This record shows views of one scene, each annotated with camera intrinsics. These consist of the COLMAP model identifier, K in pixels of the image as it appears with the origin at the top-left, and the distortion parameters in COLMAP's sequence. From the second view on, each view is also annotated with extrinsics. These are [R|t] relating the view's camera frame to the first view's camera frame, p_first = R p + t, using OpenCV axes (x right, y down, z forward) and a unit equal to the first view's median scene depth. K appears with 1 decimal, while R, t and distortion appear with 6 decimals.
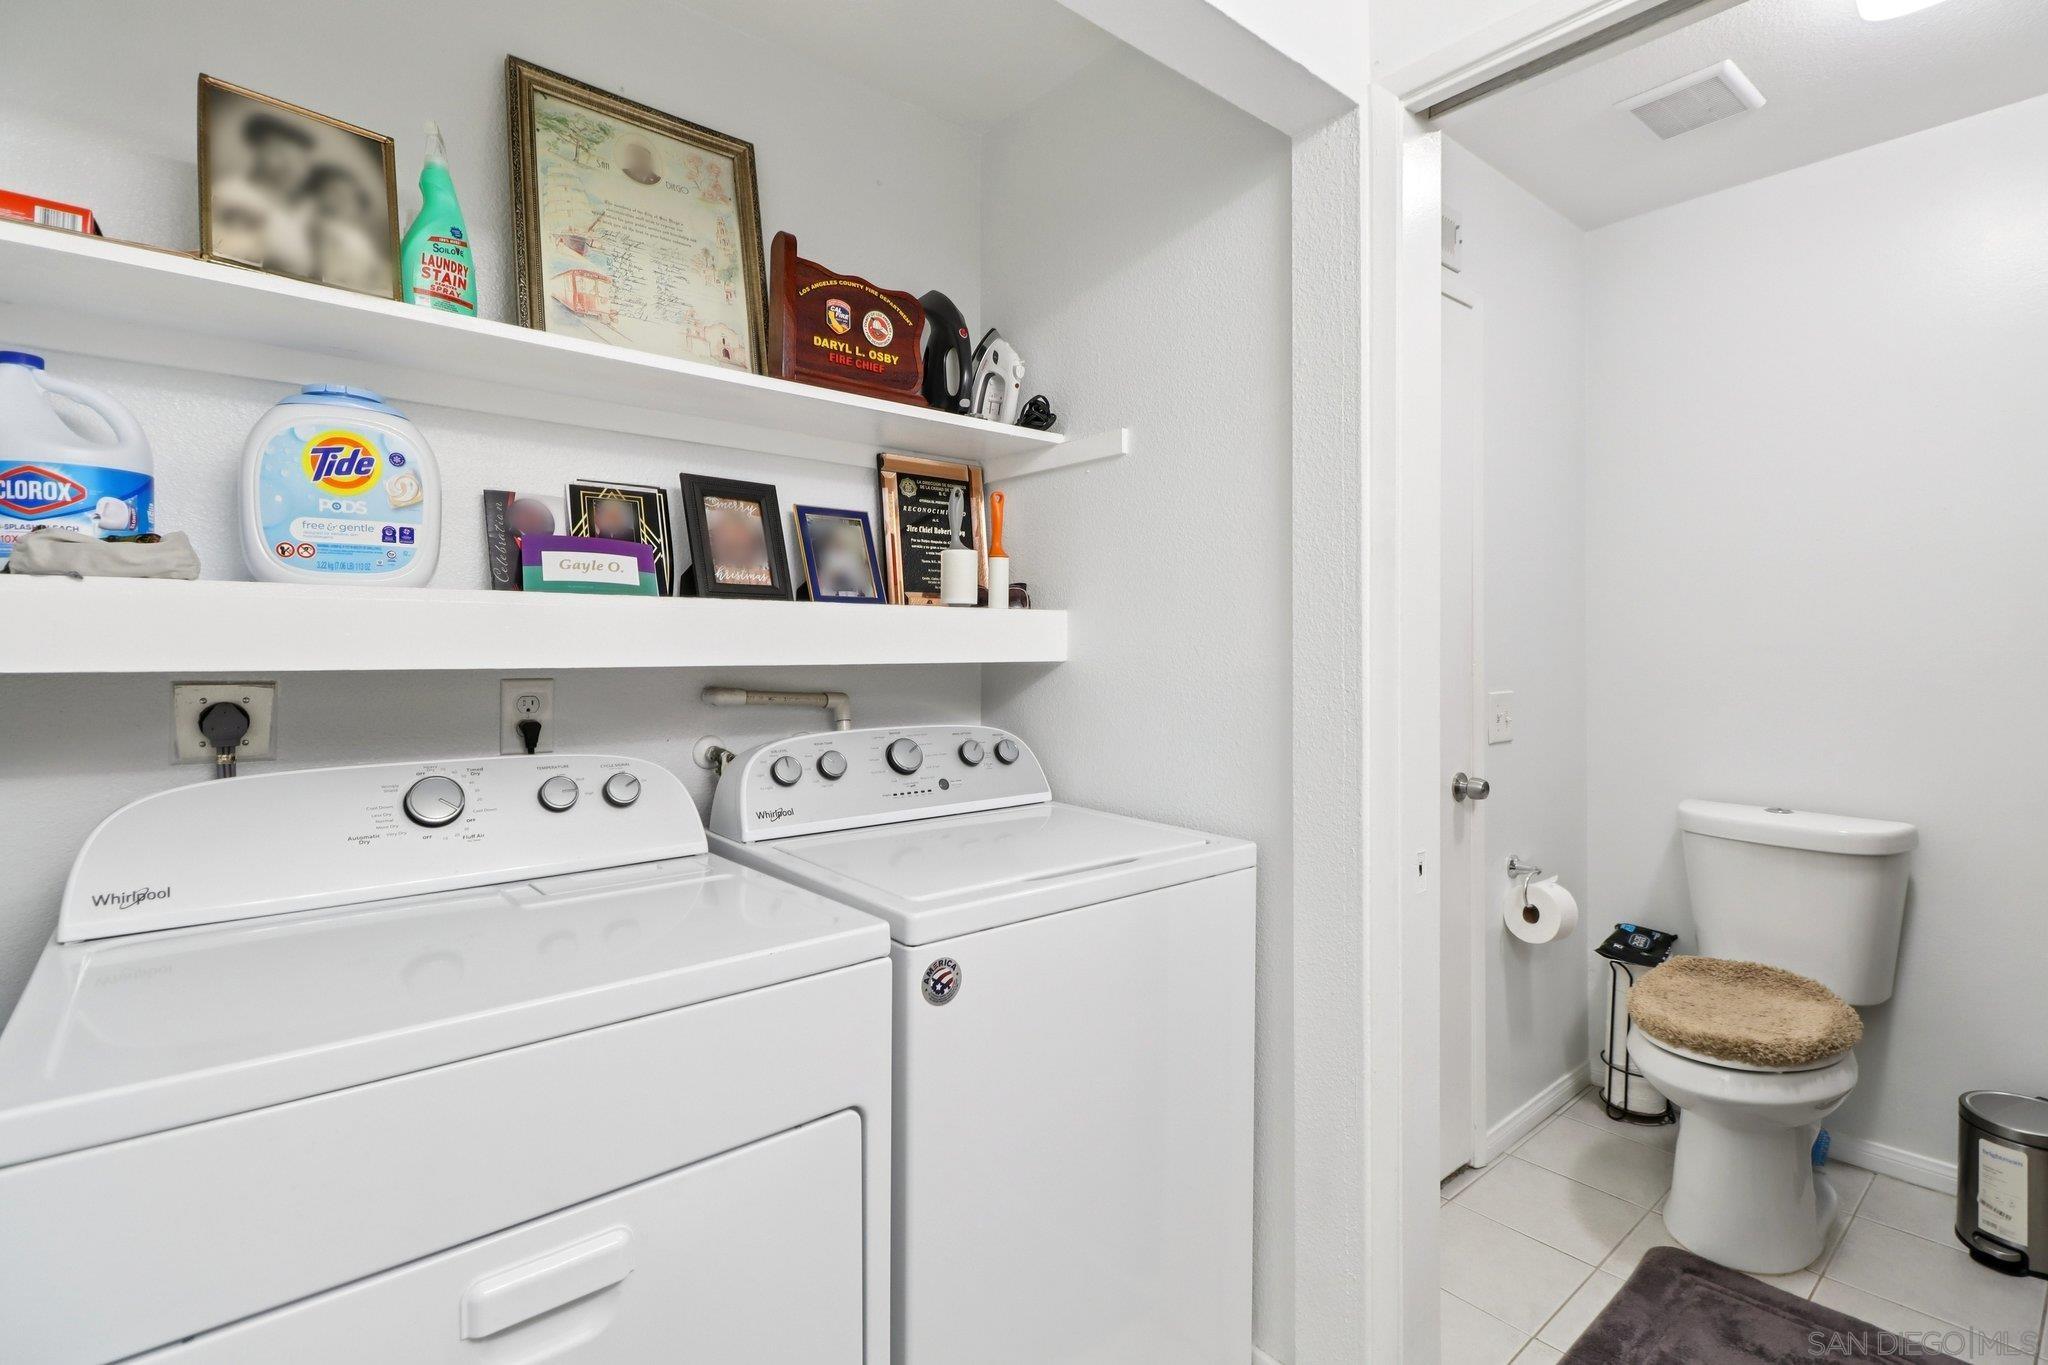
lens RADIAL K [[958.8, 0, 1035.7], [0, 958.8, 652.6], [0, 0, 1]] dist [0.017333, -0.017161]
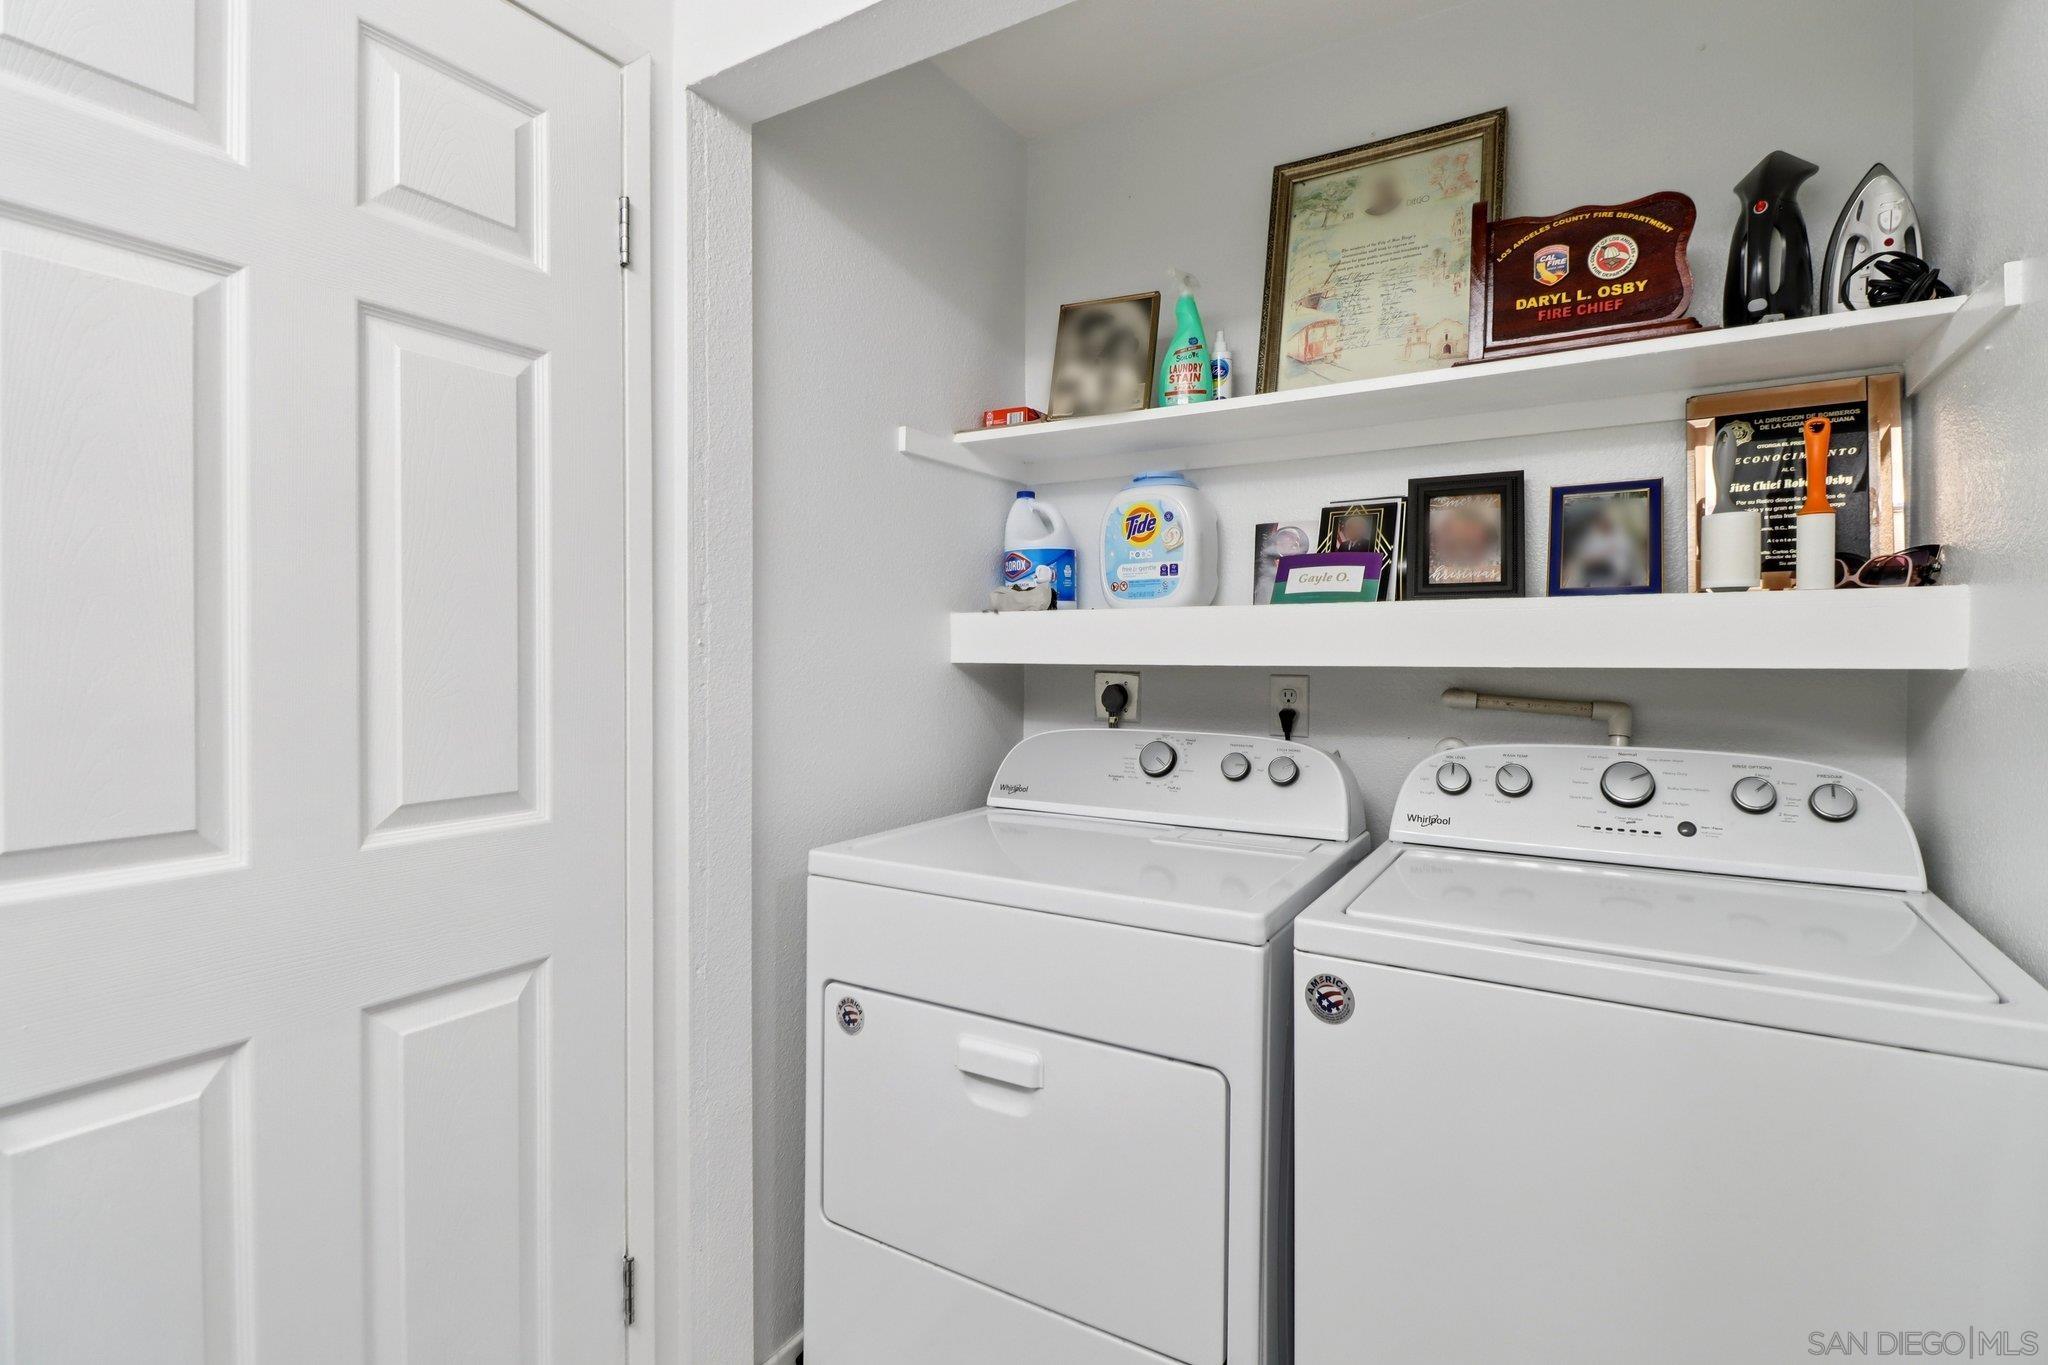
lens RADIAL K [[966.7, 0, 1030.4], [0, 966.7, 665.0], [0, 0, 1]] dist [0.019918, -0.017519]
pose [[0.313097, 0.013378, -0.949627, 0.507148], [-0.002073, 0.999908, 0.013402, -0.000863], [0.949719, -0.002227, 0.313096, 0.294383]]
